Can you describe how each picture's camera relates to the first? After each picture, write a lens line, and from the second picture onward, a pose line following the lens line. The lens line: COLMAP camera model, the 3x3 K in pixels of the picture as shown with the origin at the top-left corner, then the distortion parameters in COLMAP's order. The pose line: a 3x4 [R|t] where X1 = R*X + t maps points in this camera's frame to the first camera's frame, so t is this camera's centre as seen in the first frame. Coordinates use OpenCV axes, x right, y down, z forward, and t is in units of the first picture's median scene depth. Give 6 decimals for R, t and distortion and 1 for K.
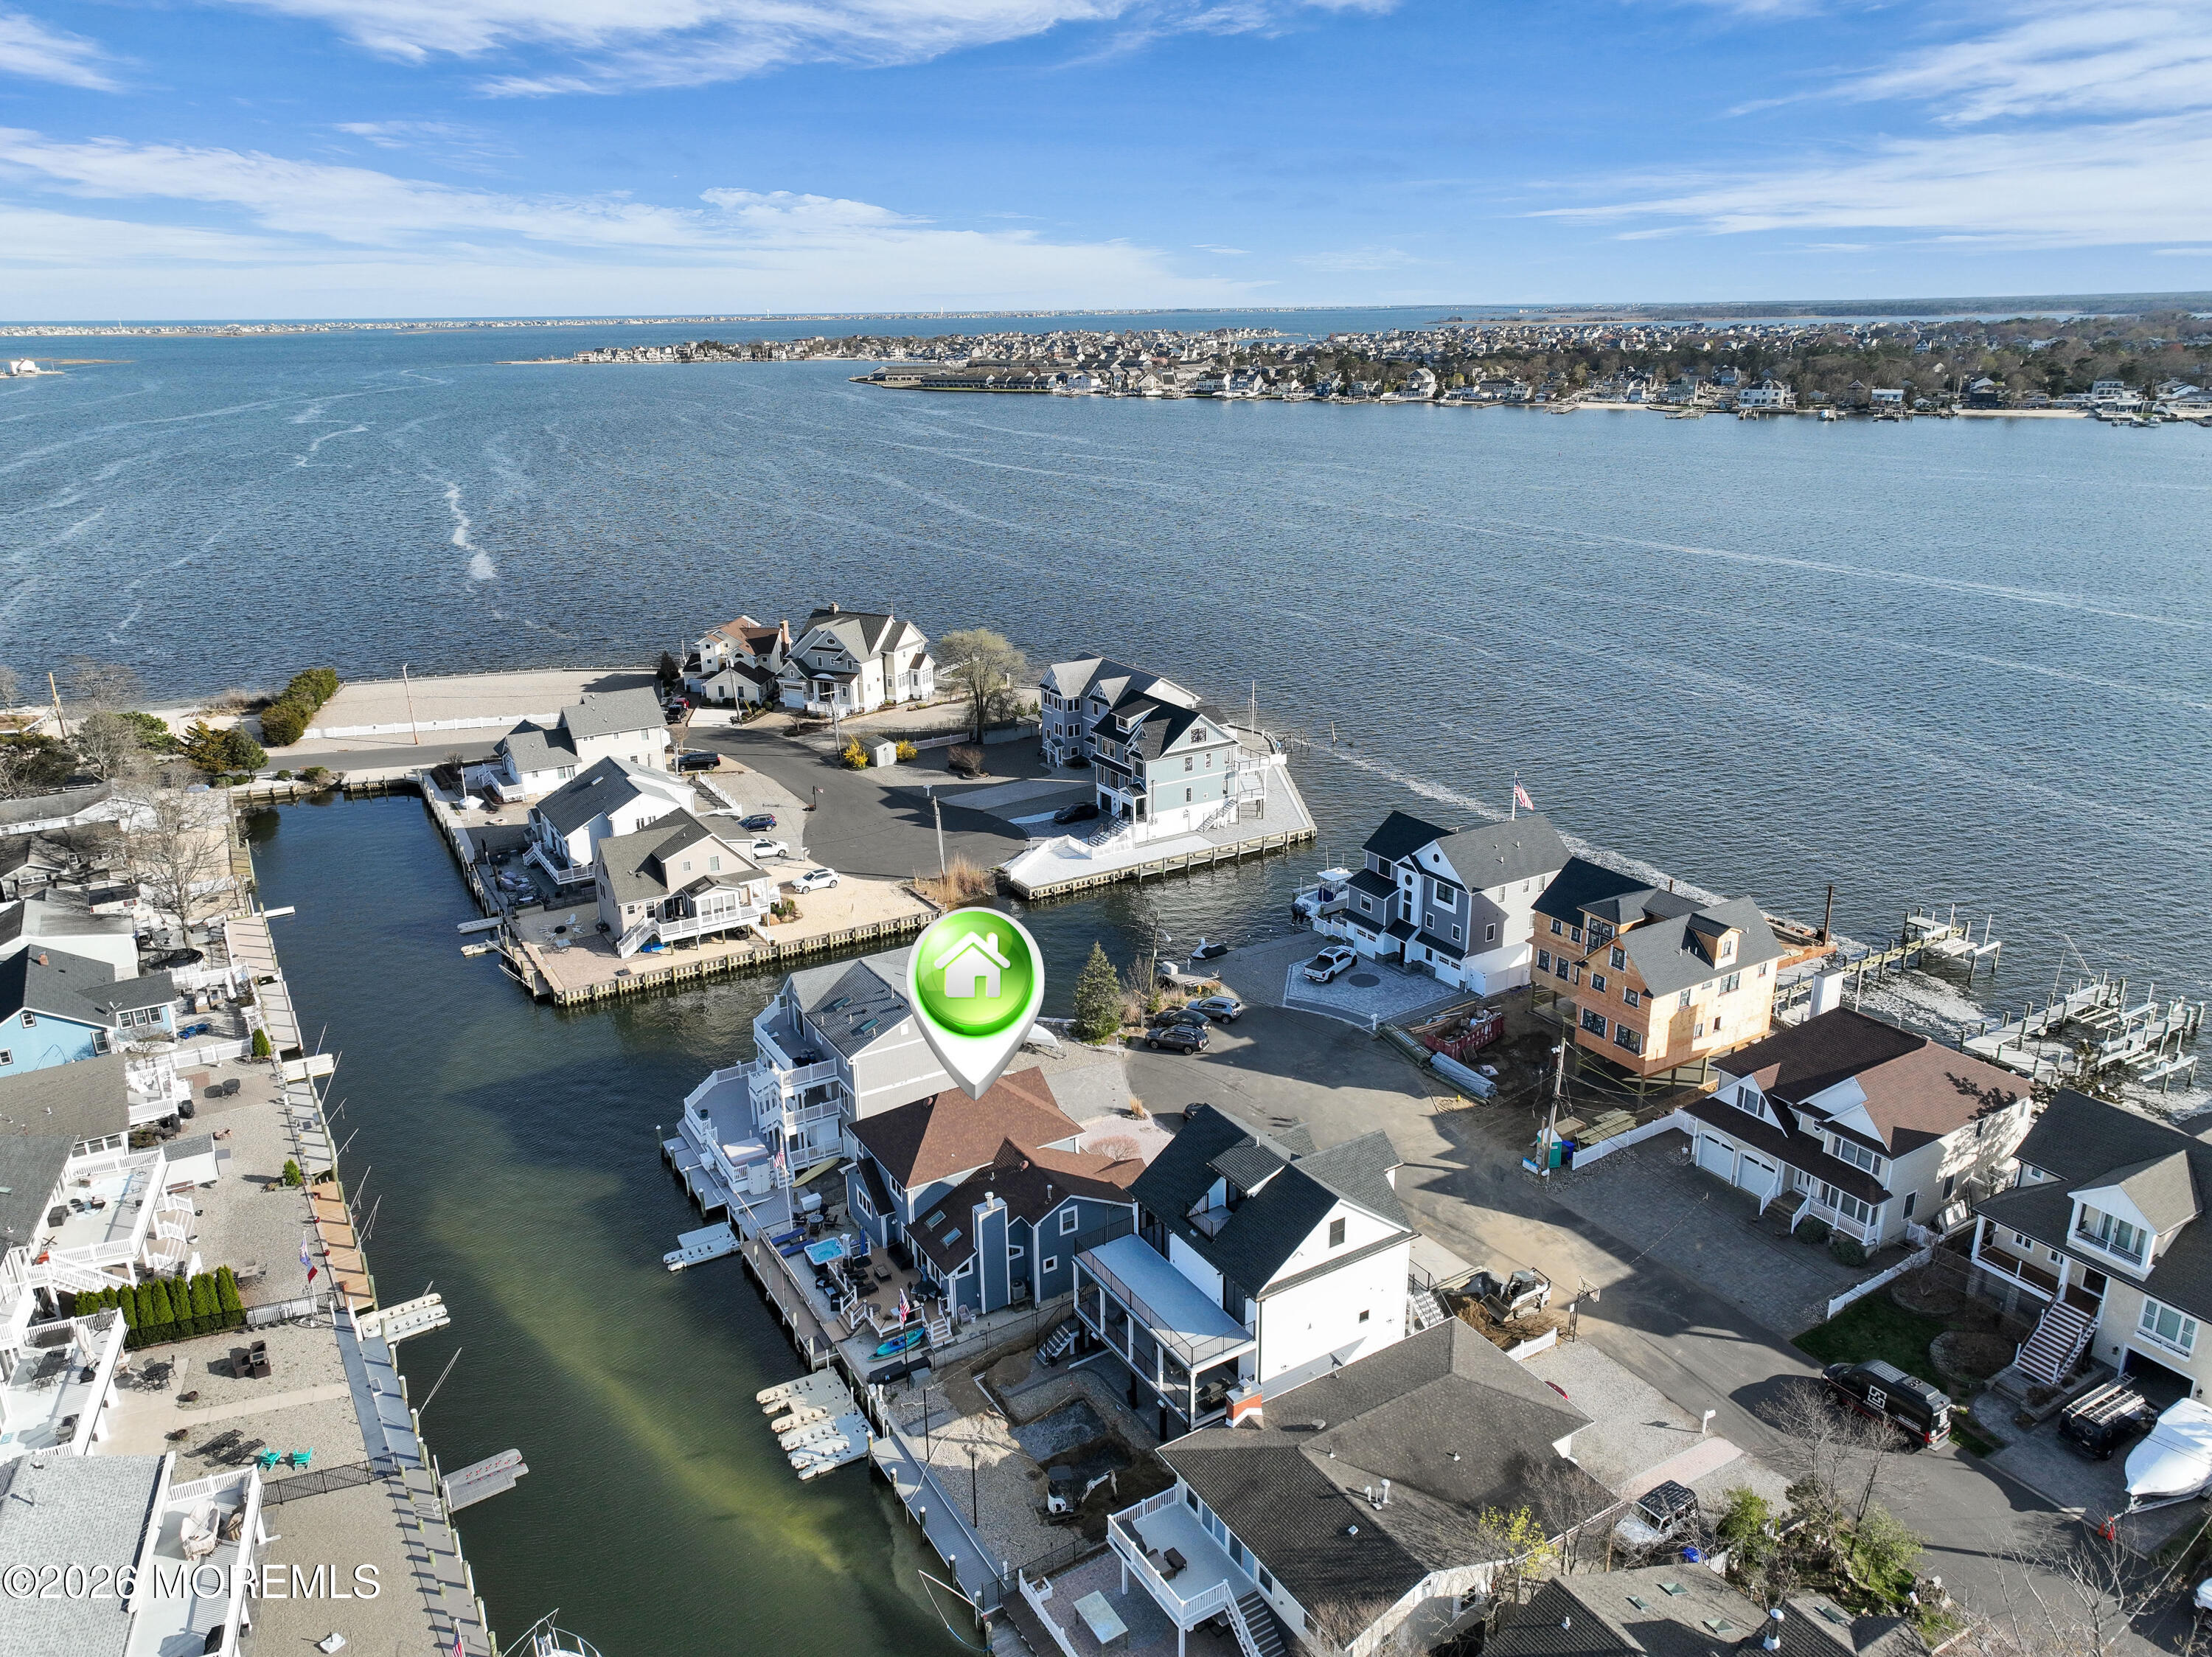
lens RADIAL K [[1554.1, 0, 1106.0], [0, 1554.1, 828.5], [0, 0, 1]] dist [-0.003098, 0.019356]
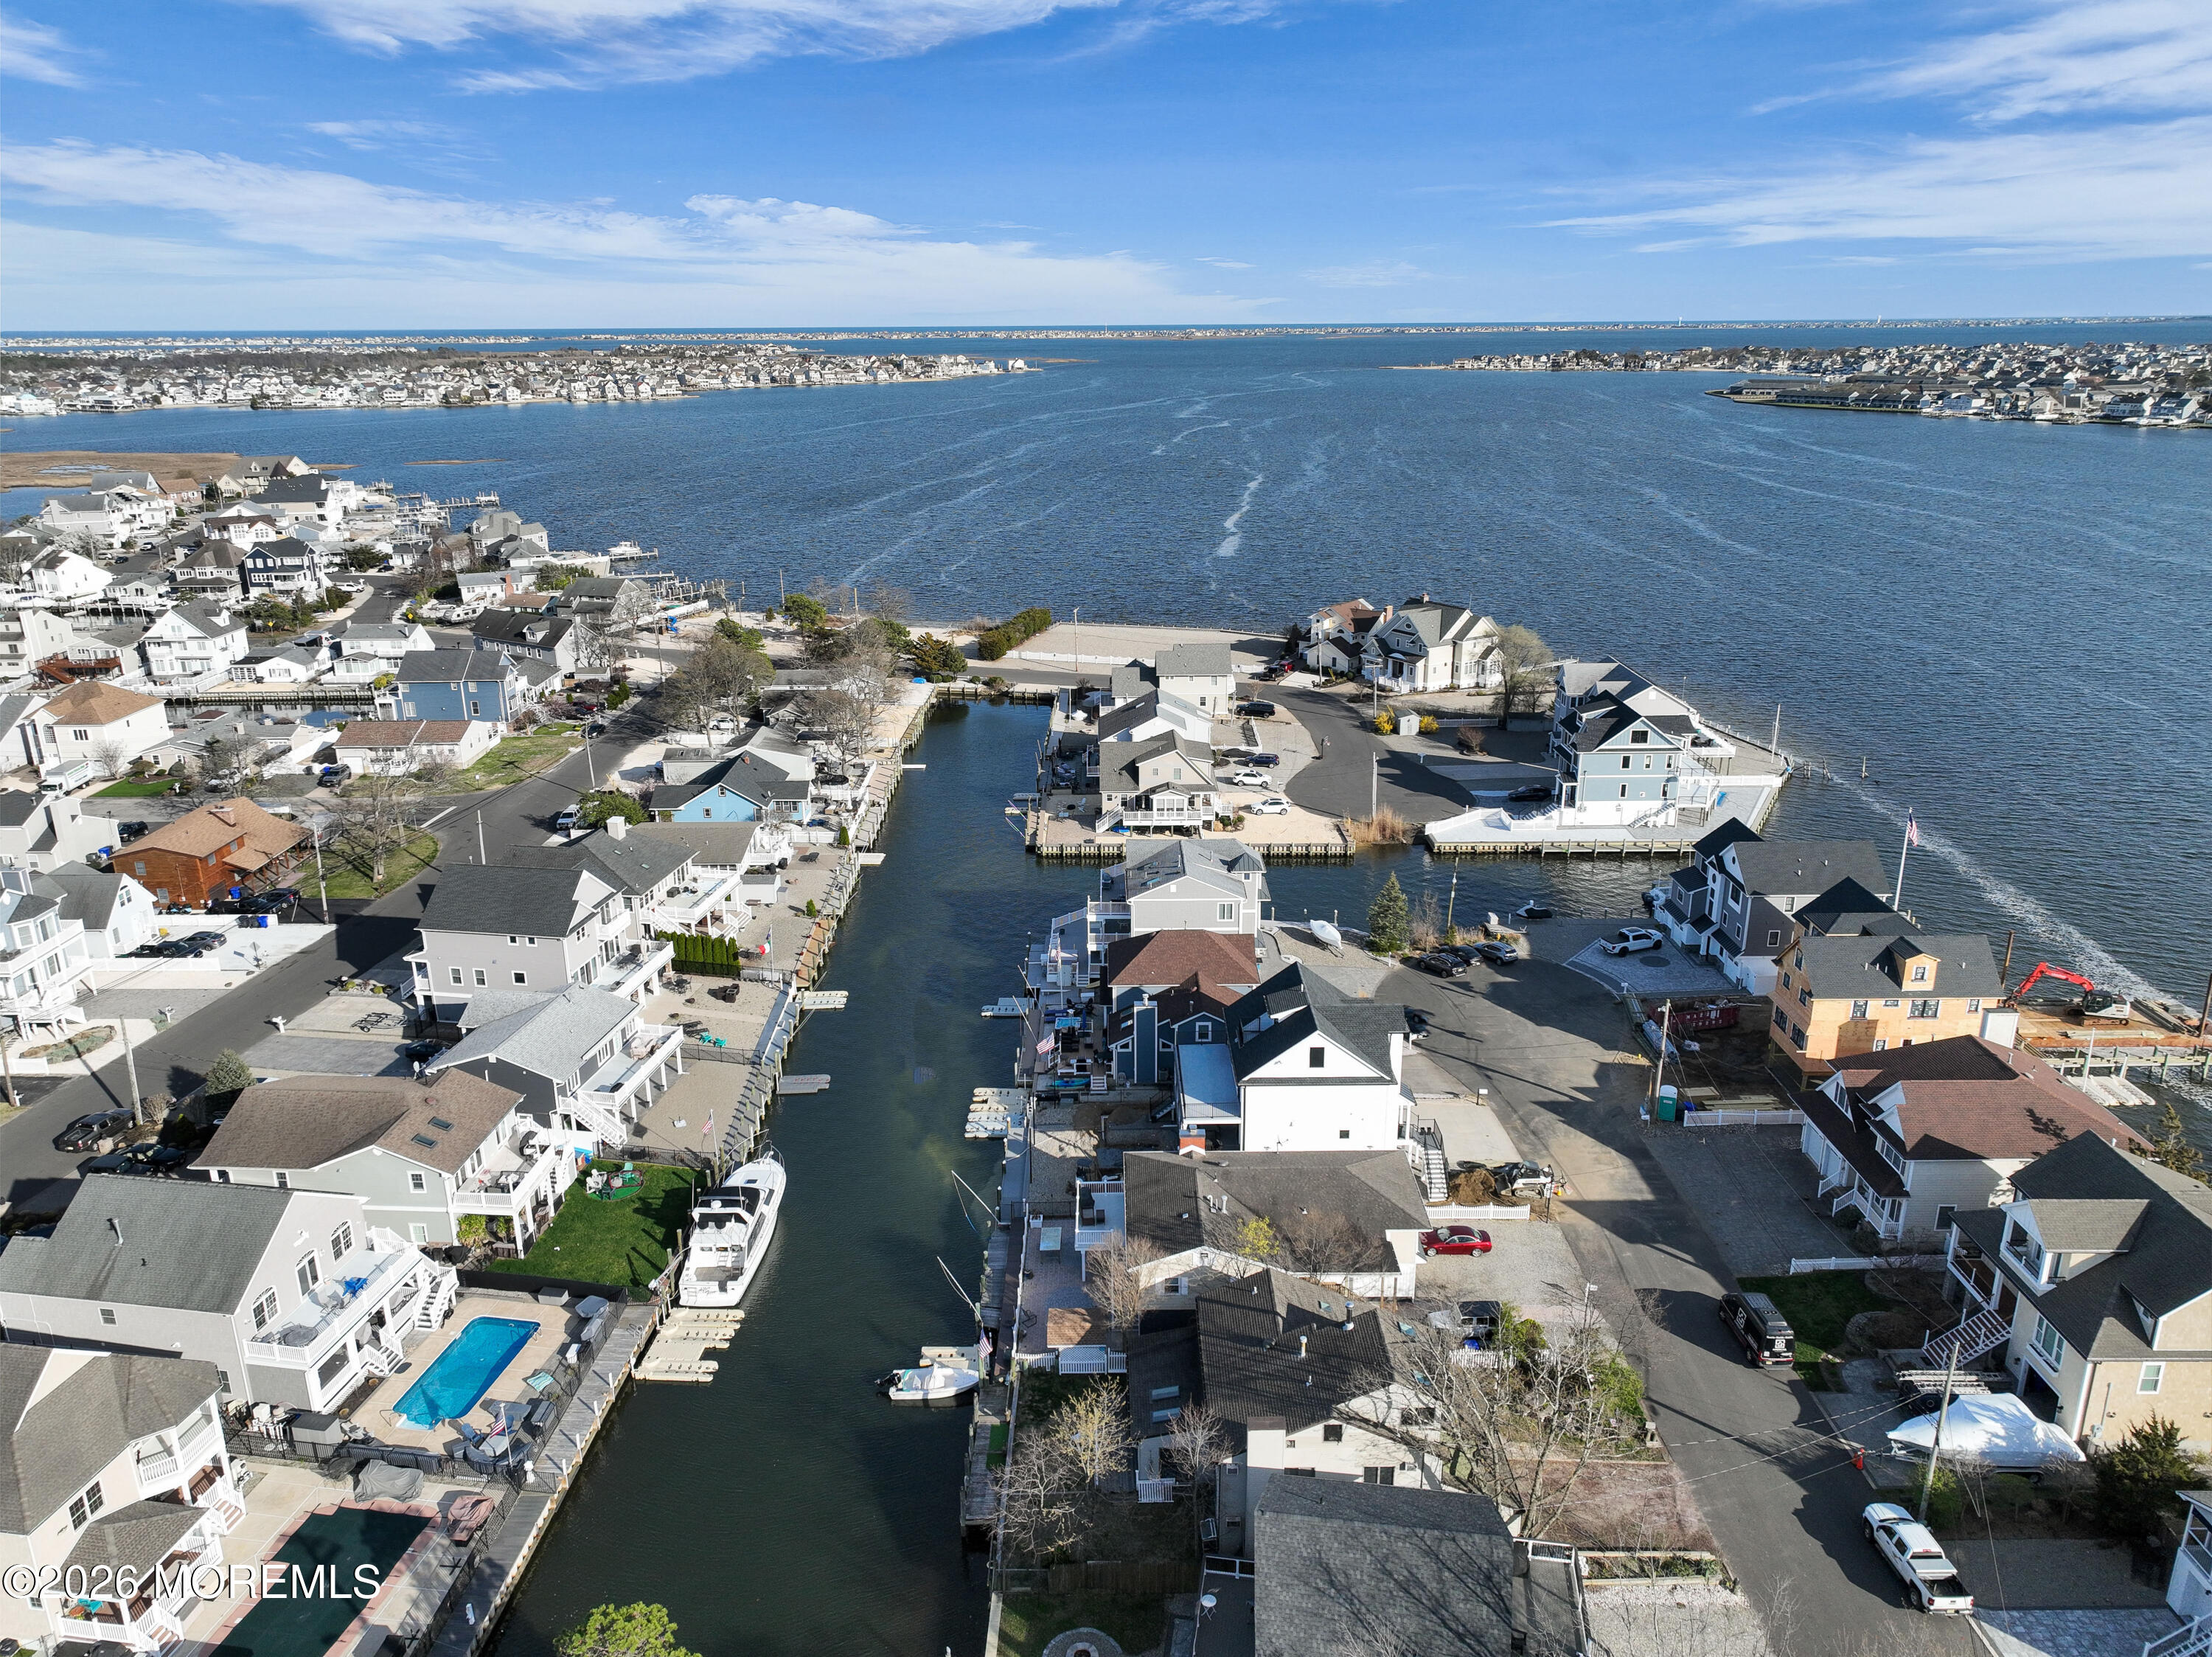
lens RADIAL K [[1554.1, 0, 1106.0], [0, 1554.1, 828.5], [0, 0, 1]] dist [-0.003098, 0.019356]
pose [[0.854141, 0.166804, -0.492565, 0.307655], [-0.168664, 0.984819, 0.041028, 0.022361], [0.491931, 0.048035, 0.869308, -0.123015]]
